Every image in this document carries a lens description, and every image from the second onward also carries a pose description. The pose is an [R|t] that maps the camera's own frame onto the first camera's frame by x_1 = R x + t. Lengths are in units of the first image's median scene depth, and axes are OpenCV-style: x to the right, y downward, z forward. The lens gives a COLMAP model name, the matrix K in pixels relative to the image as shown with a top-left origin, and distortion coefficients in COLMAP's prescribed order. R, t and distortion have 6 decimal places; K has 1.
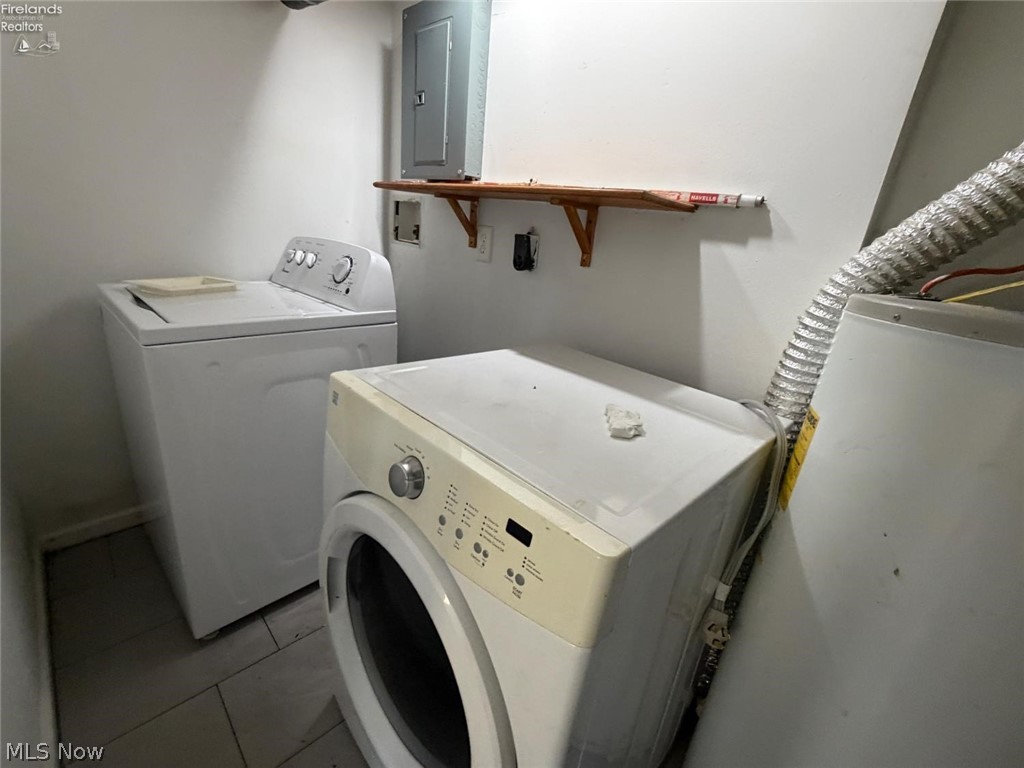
lens RADIAL K [[451.6, 0, 505.8], [0, 451.6, 380.1], [0, 0, 1]] dist [0.001691, 0.001159]
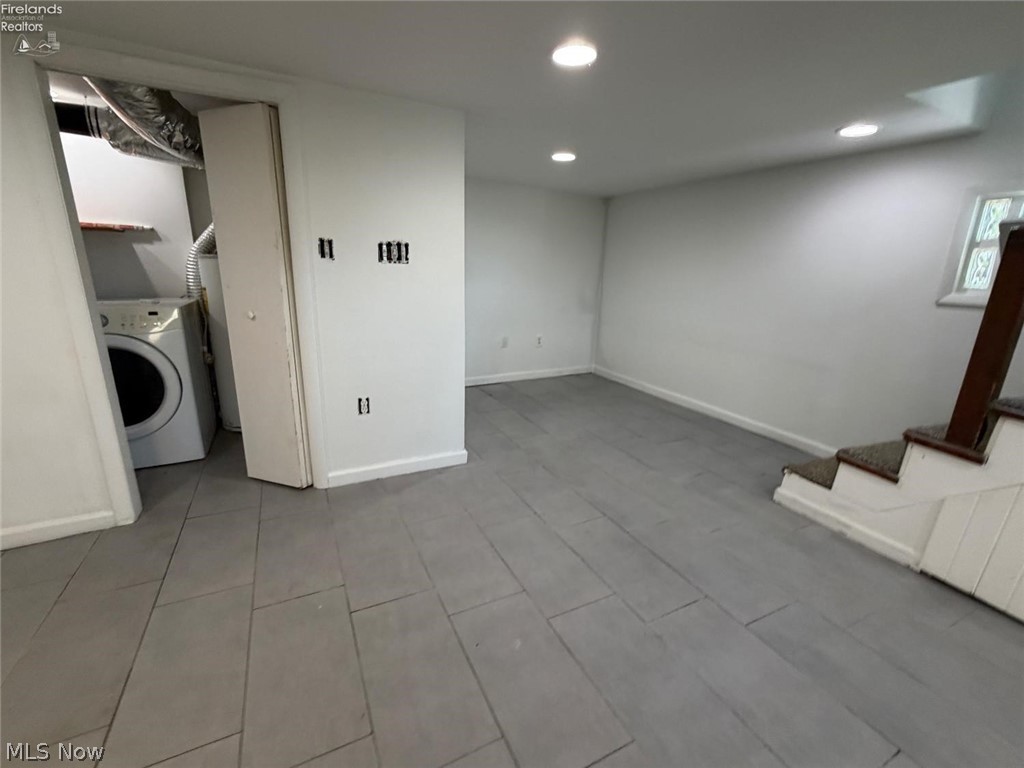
lens RADIAL K [[451.6, 0, 507.8], [0, 451.6, 388.2], [0, 0, 1]] dist [0.001691, 0.001159]
pose [[0.314819, -0.338873, 0.886597, -1.565134], [0.317500, 0.917882, 0.238090, 0.548516], [-0.894473, 0.206539, 0.396559, -1.884194]]
